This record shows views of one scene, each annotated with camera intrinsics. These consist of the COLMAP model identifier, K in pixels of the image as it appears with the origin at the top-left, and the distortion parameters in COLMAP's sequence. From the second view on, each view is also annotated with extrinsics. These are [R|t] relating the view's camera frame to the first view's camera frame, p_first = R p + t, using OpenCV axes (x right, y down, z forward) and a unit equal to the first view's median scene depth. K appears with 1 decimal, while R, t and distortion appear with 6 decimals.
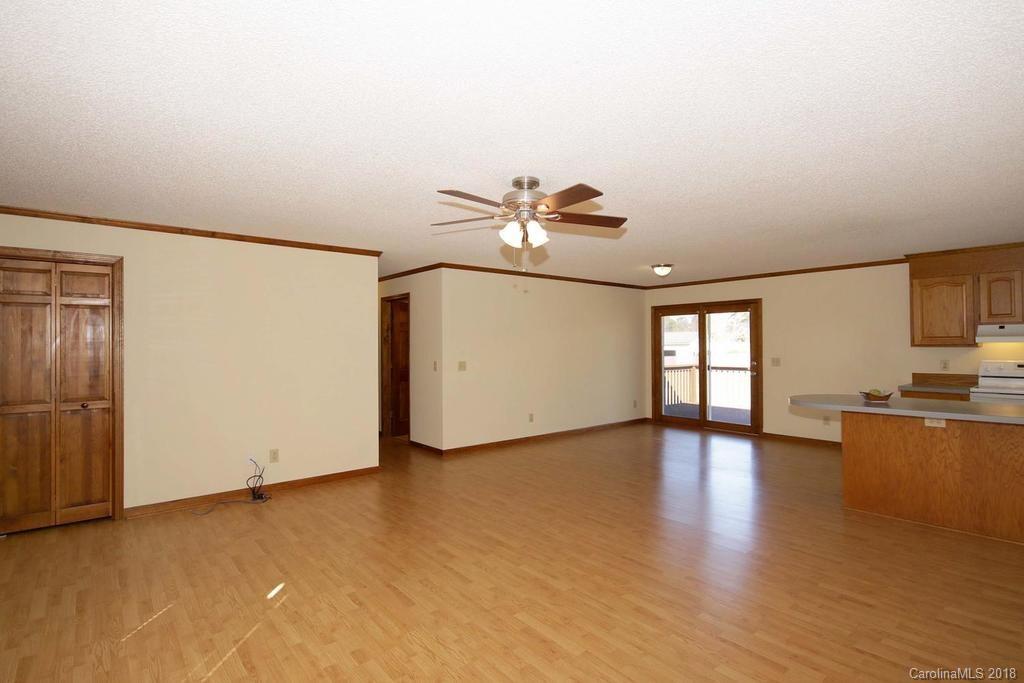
lens RADIAL K [[507.6, 0, 498.4], [0, 507.6, 338.8], [0, 0, 1]] dist [-0.016742, 0.000282]
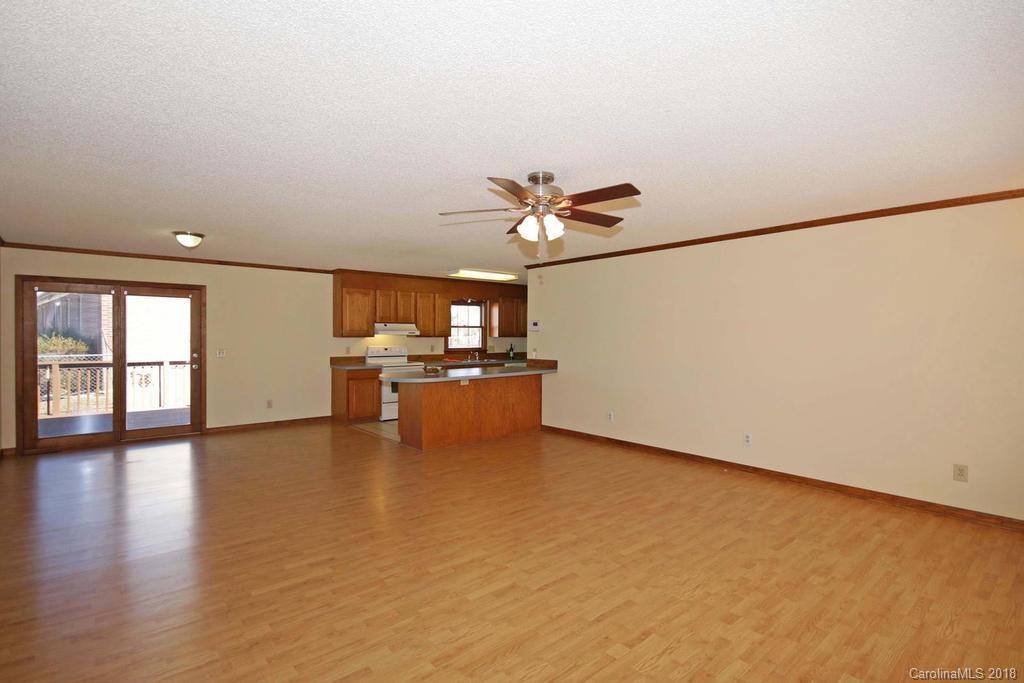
lens RADIAL K [[492.0, 0, 512.0], [0, 492.0, 341.5], [0, 0, 1]] dist [0.001256, -0.013123]
pose [[-0.028377, -0.007144, 0.999572, -0.460084], [-0.015256, 0.999861, 0.006713, 0.010171], [-0.999481, -0.015058, -0.028482, 0.526790]]
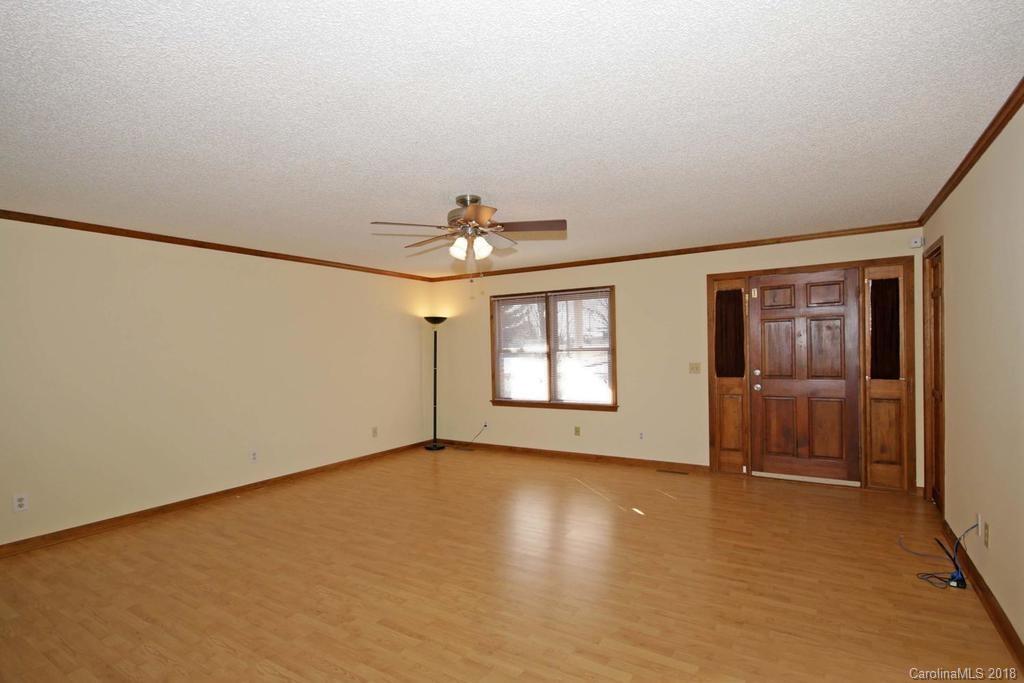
lens RADIAL K [[492.9, 0, 510.3], [0, 492.9, 344.2], [0, 0, 1]] dist [-0.004265, -0.000389]
pose [[-0.946869, 0.021376, -0.320909, 0.157561], [0.029693, 0.999337, -0.021046, 0.015156], [0.320246, -0.029456, -0.946876, 0.993109]]
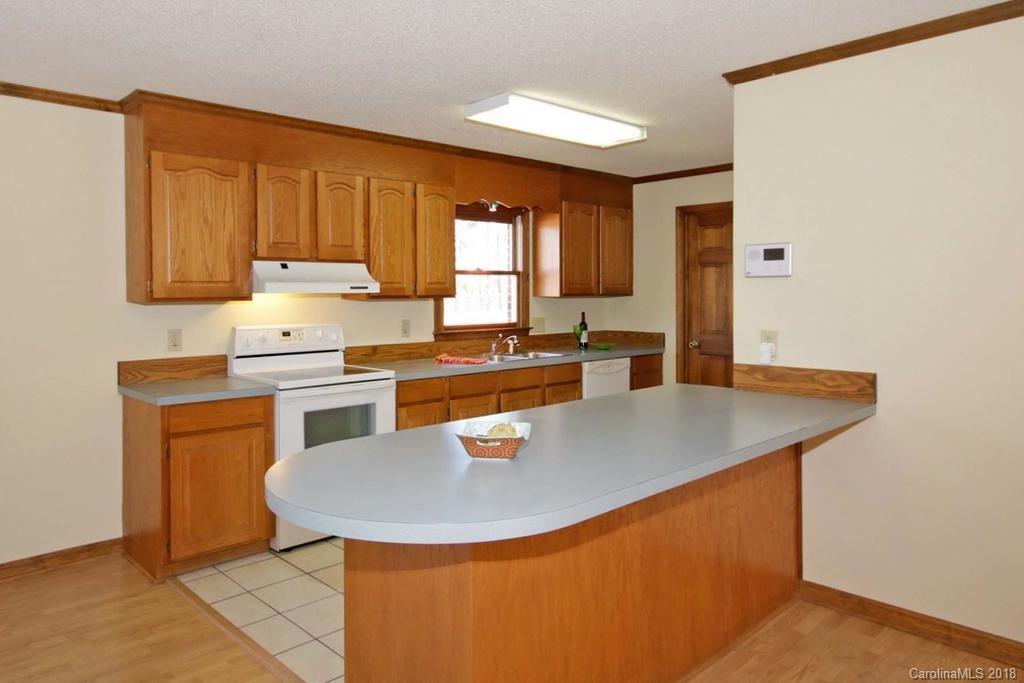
lens RADIAL K [[707.3, 0, 496.9], [0, 707.3, 299.6], [0, 0, 1]] dist [-0.001853, -0.000498]
pose [[-0.073749, -0.002935, 0.997272, 0.170252], [-0.005192, 0.999983, 0.002559, 0.008934], [-0.997263, -0.004989, -0.073763, 0.673660]]
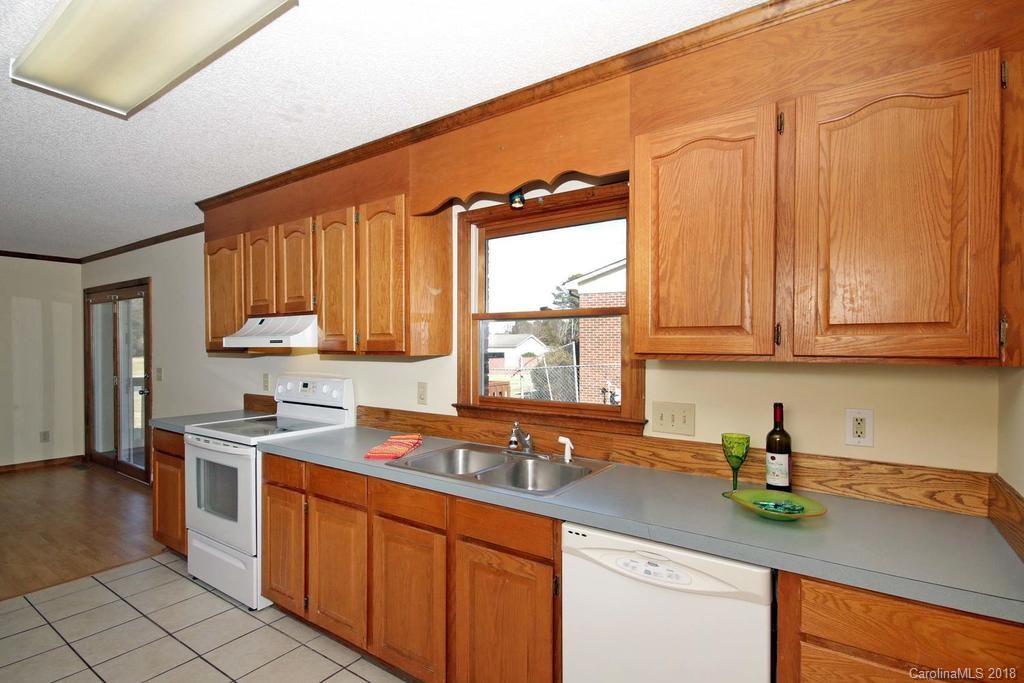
lens RADIAL K [[490.8, 0, 546.0], [0, 490.8, 352.6], [0, 0, 1]] dist [-0.019848, -0.000262]
pose [[0.949947, 0.004308, 0.312382, 0.940693], [-0.011798, 0.999686, 0.022089, -0.002477], [-0.312189, -0.024669, 0.949700, 0.277933]]
